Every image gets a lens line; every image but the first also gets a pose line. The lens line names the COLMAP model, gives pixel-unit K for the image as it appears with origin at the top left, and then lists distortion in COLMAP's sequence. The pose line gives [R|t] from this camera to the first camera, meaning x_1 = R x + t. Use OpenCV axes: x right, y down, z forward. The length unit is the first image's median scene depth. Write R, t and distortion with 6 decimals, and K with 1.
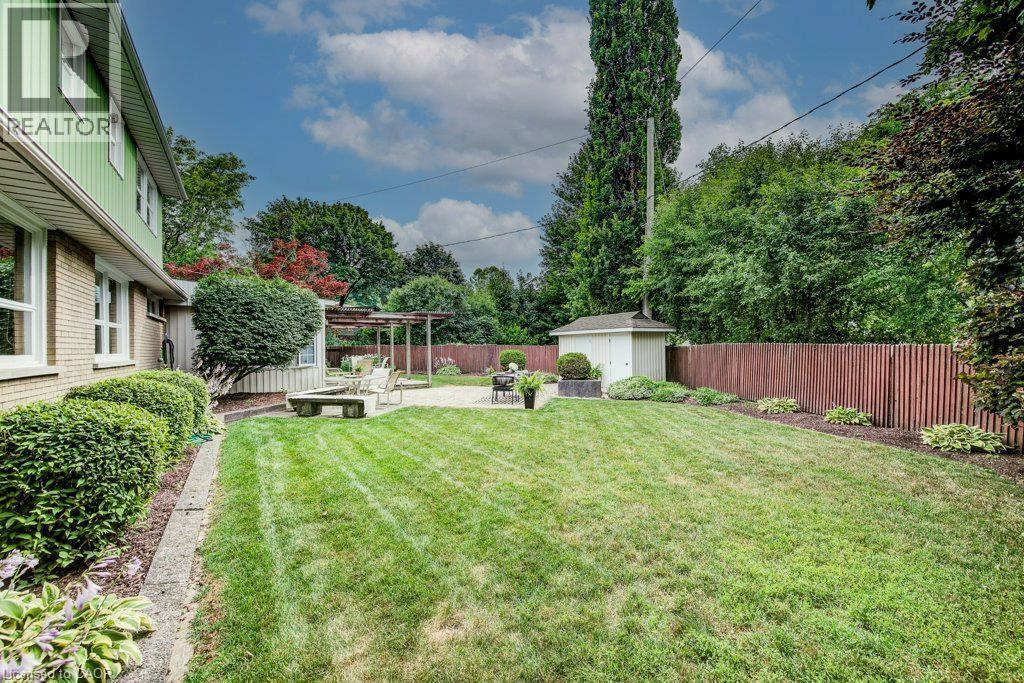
lens RADIAL K [[397.9, 0, 509.8], [0, 397.9, 336.6], [0, 0, 1]] dist [-0.003820, -0.000436]
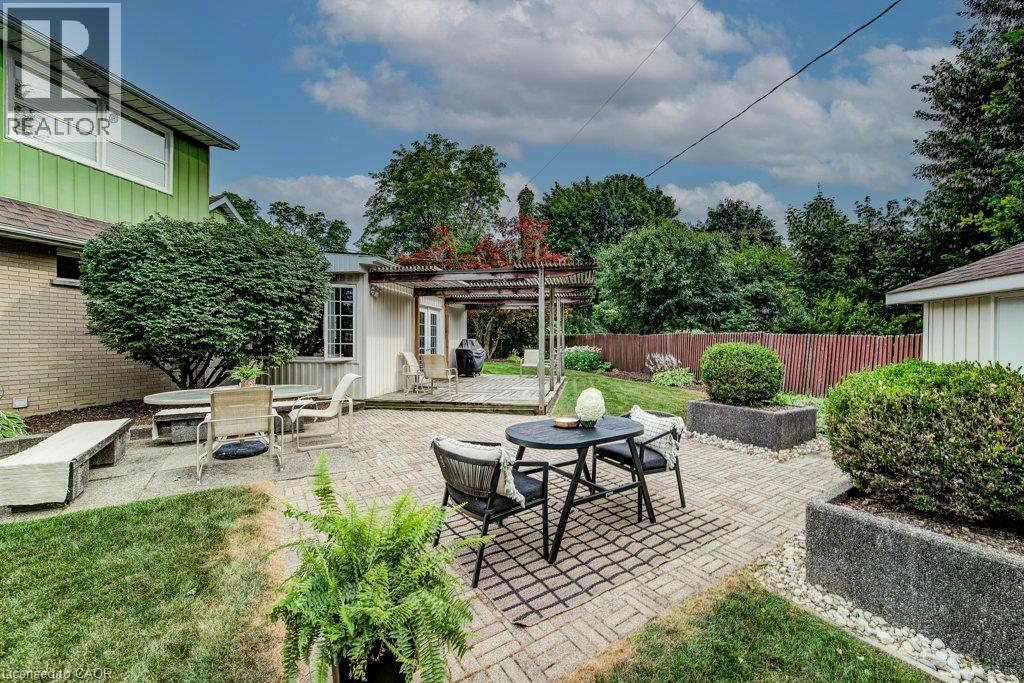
lens RADIAL K [[397.9, 0, 512.9], [0, 397.9, 335.3], [0, 0, 1]] dist [-0.003820, -0.000436]
pose [[0.720037, 0.010537, -0.693856, 0.070727], [0.003727, 0.999812, 0.019050, 0.010766], [0.693926, -0.016303, 0.719862, 0.353773]]
